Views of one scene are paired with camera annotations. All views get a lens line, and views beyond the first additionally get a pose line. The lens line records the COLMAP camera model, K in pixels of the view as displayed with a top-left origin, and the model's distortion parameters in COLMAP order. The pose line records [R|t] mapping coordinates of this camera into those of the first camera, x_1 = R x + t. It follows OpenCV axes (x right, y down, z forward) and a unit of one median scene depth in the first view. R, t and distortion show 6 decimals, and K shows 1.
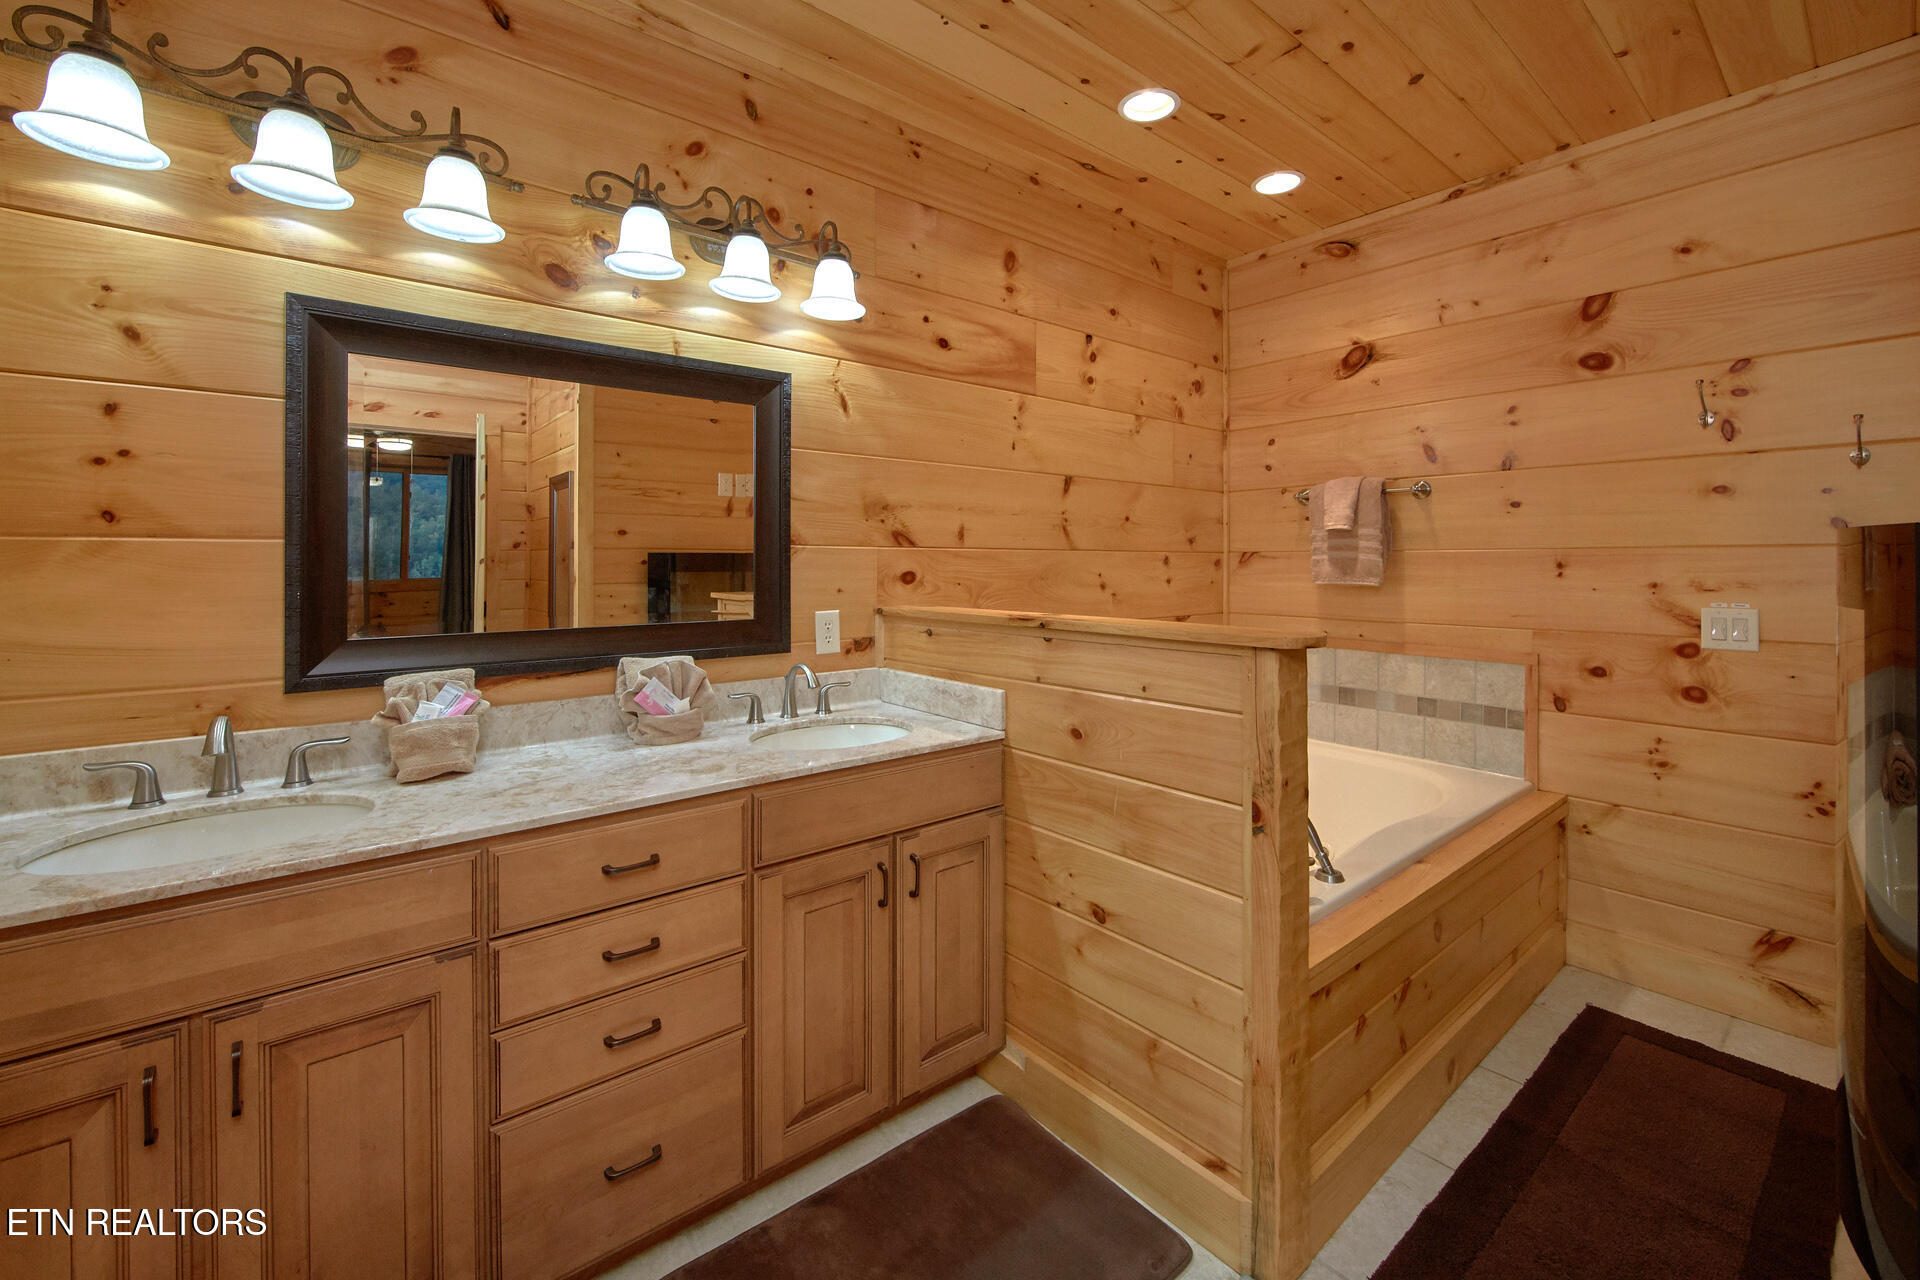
lens RADIAL K [[788.3, 0, 958.6], [0, 788.3, 569.8], [0, 0, 1]] dist [-0.004011, 0.000132]
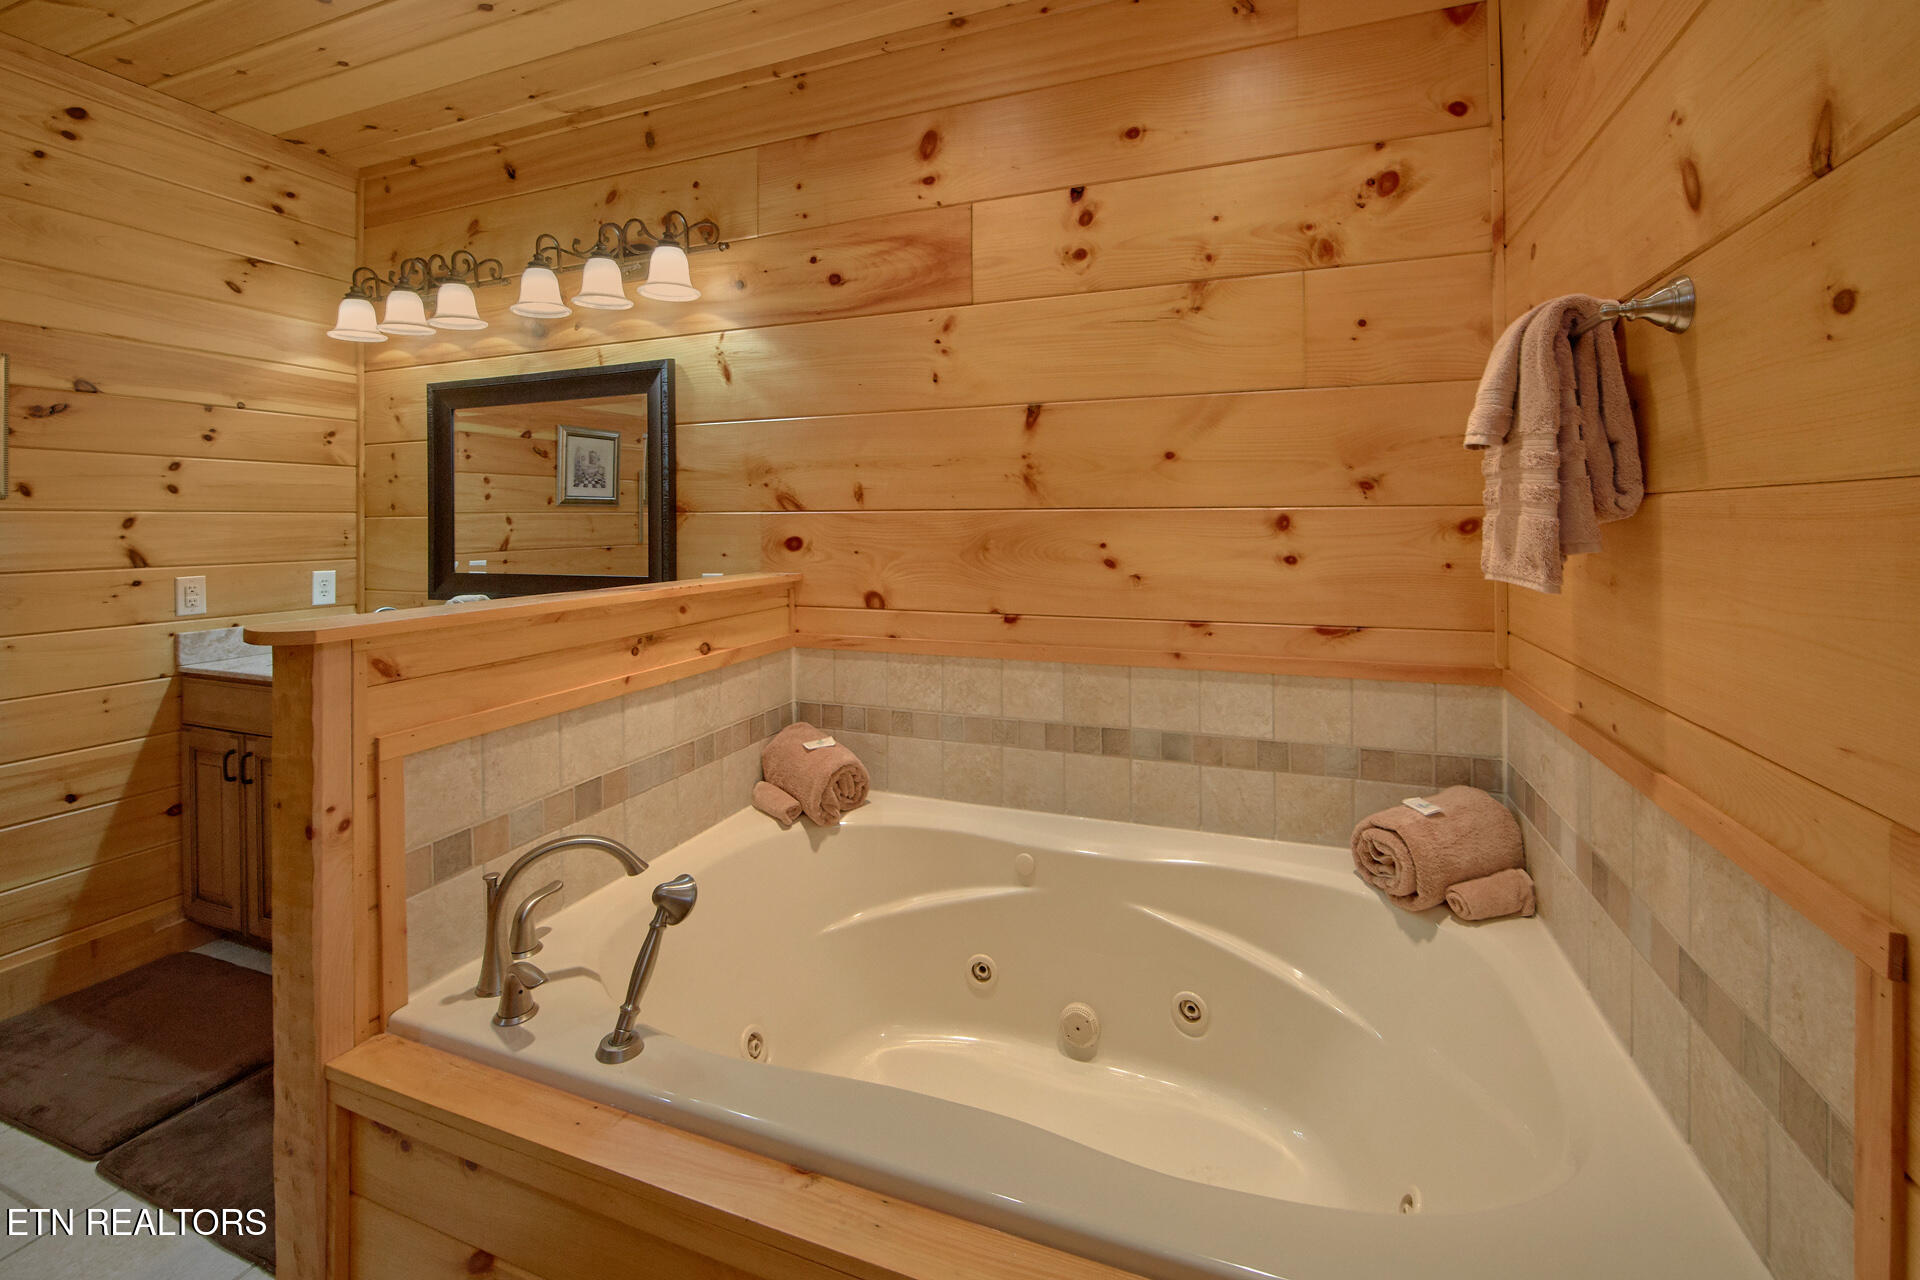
lens RADIAL K [[788.3, 0, 988.1], [0, 788.3, 518.9], [0, 0, 1]] dist [-0.004011, 0.000132]
pose [[0.509111, 0.001916, -0.860699, 0.821036], [0.001540, 0.999994, 0.003137, -0.020899], [0.860700, -0.002923, 0.509105, 0.688399]]
